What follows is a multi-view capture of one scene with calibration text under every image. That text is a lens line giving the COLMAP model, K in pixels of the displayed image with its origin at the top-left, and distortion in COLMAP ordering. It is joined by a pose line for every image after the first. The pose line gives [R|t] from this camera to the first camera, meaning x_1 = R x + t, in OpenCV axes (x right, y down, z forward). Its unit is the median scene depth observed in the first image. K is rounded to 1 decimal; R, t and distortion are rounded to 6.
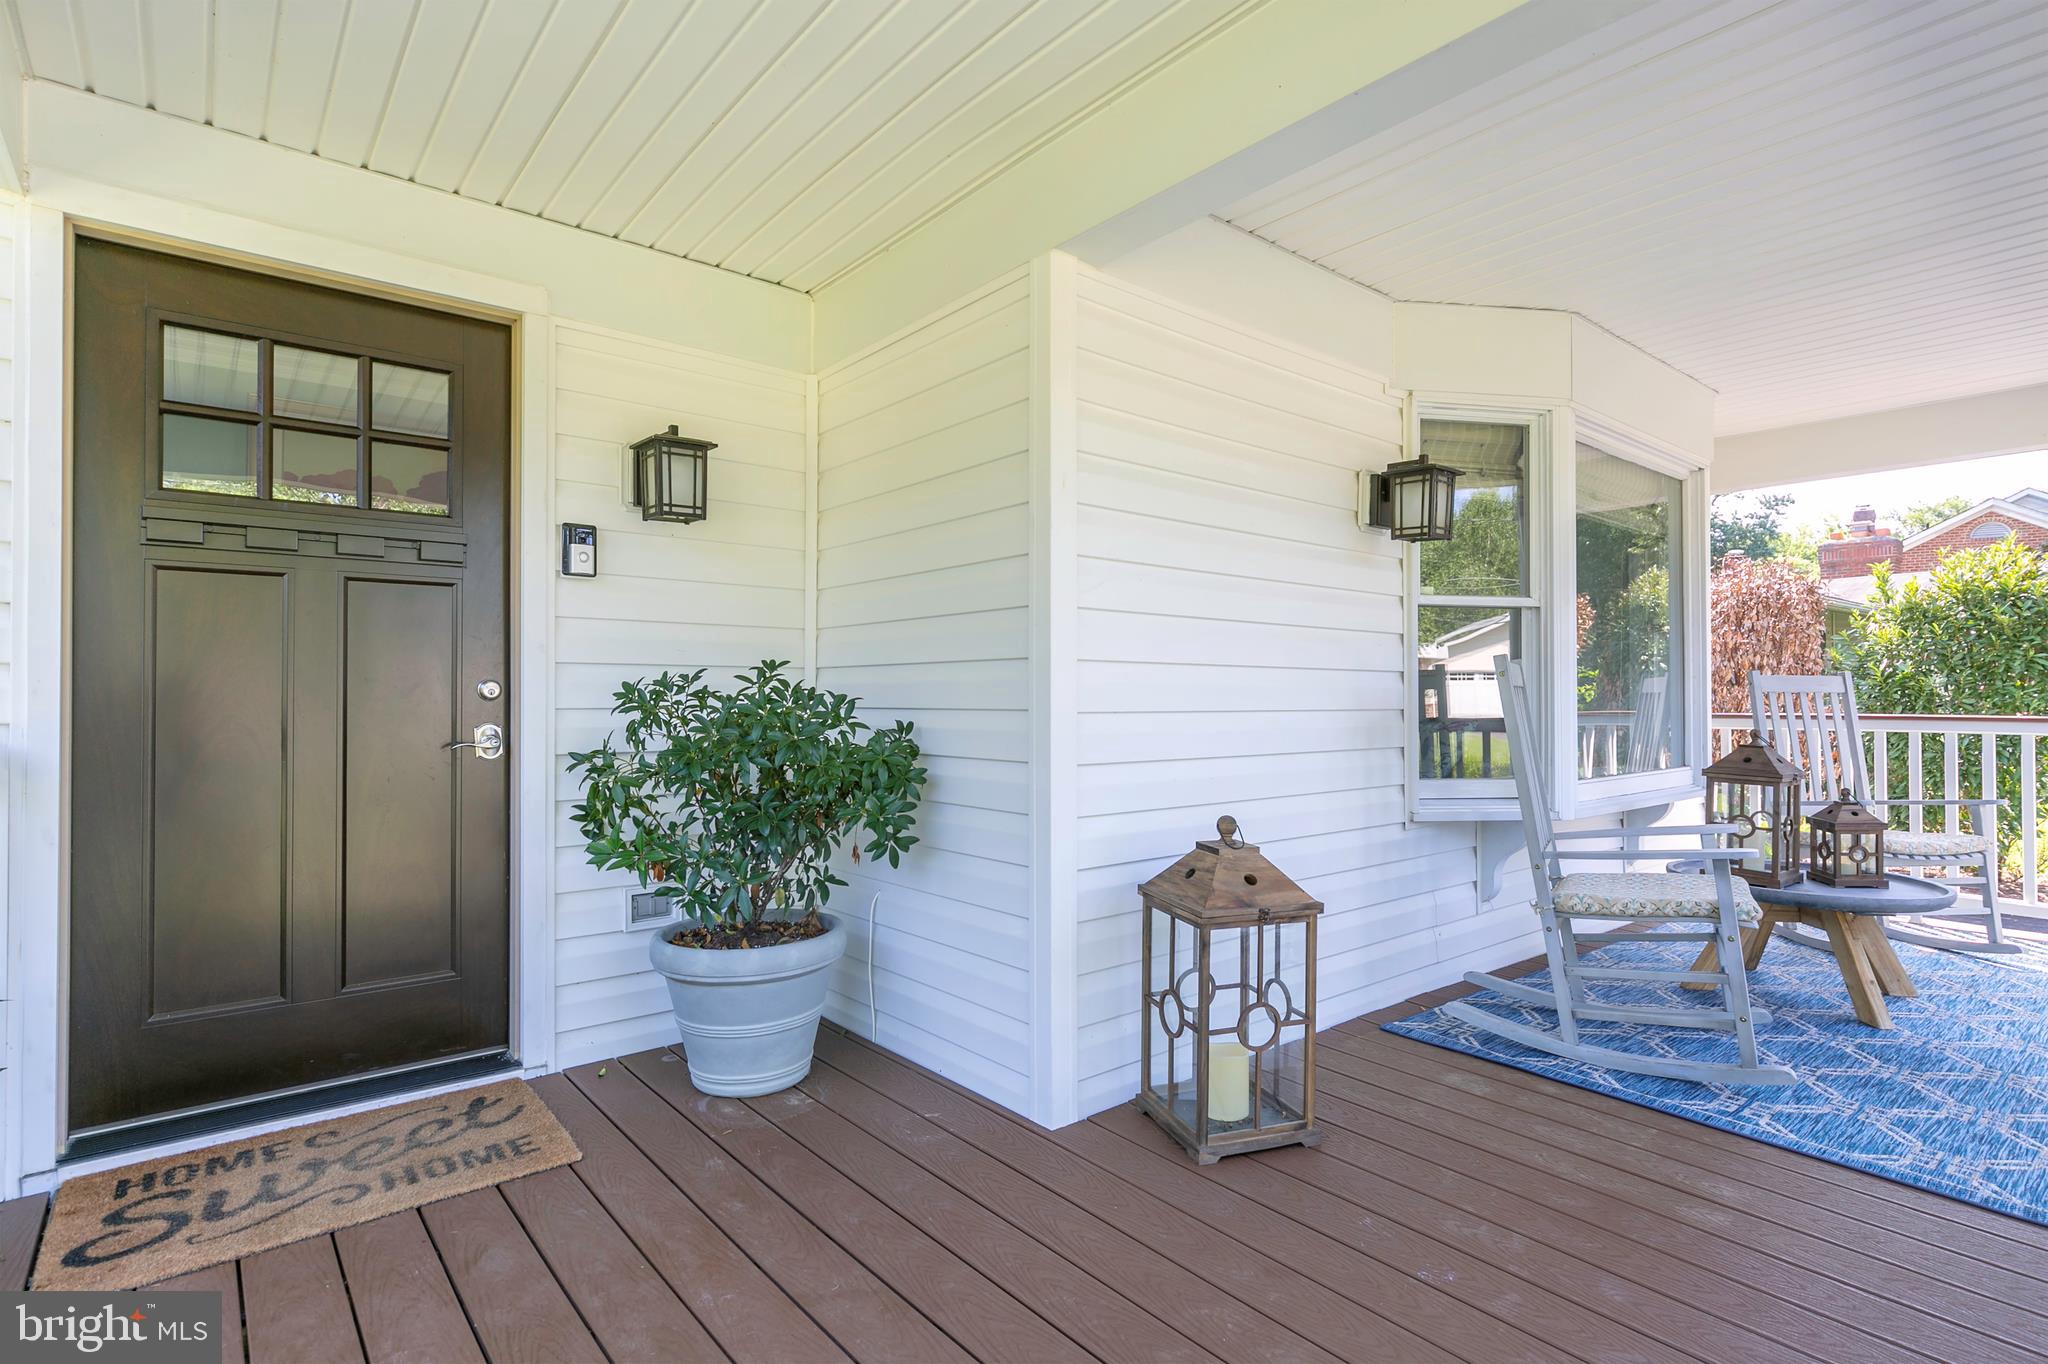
lens RADIAL K [[1013.7, 0, 1033.4], [0, 1013.7, 689.7], [0, 0, 1]] dist [-0.005167, 0.001166]
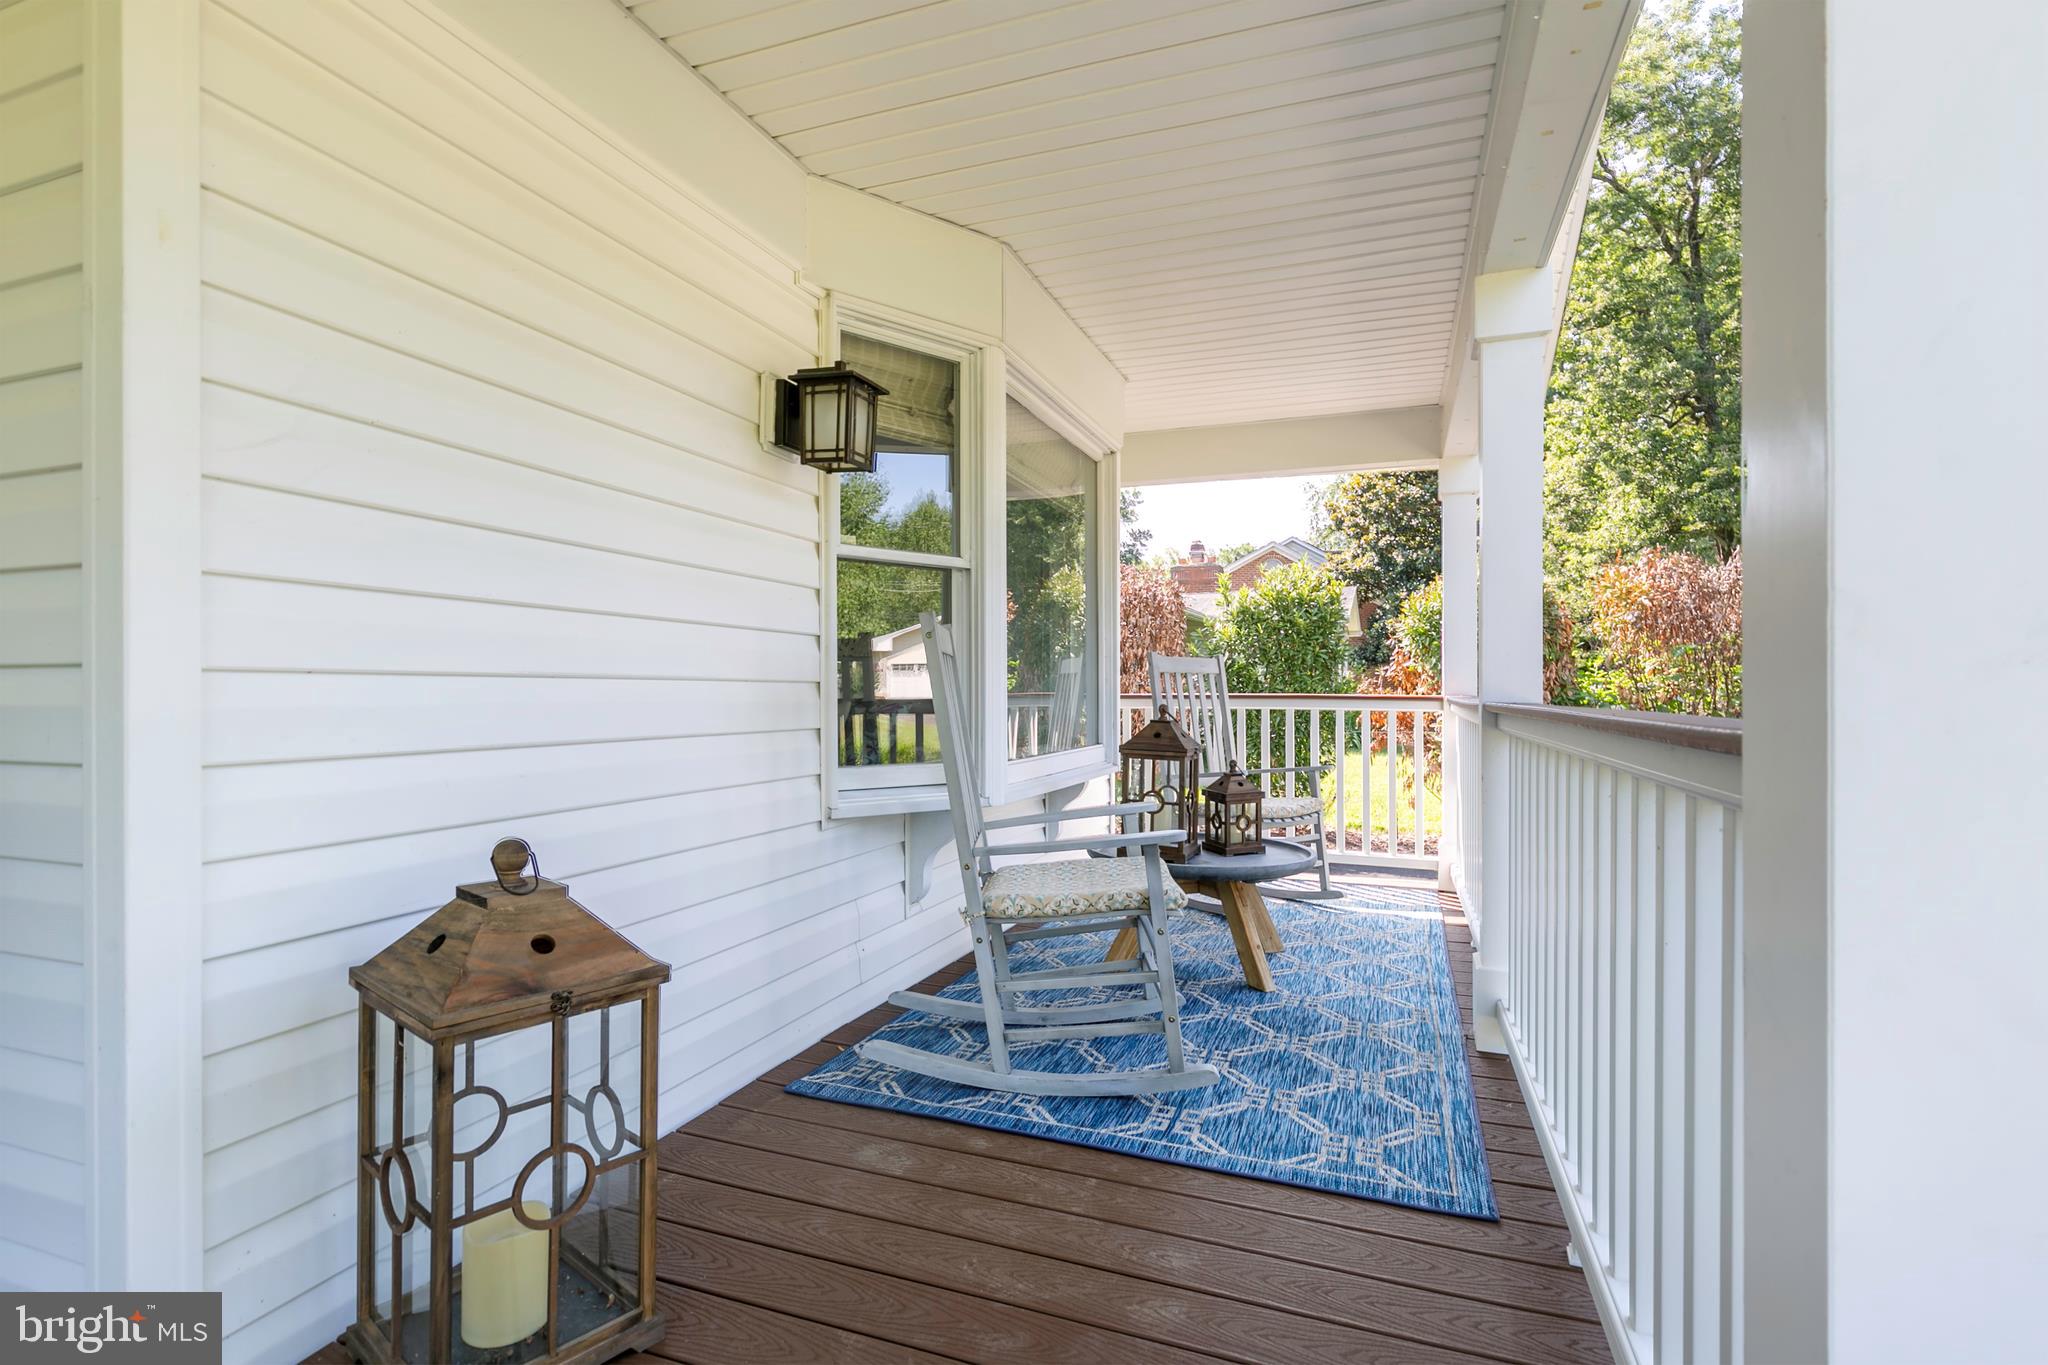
lens RADIAL K [[984.2, 0, 1022.5], [0, 984.2, 686.1], [0, 0, 1]] dist [0.004464, 0.000257]
pose [[0.869609, 0.001449, 0.493739, 0.129145], [-0.002667, 0.999995, 0.001762, 0.022993], [-0.493734, -0.002849, 0.869609, 0.257205]]
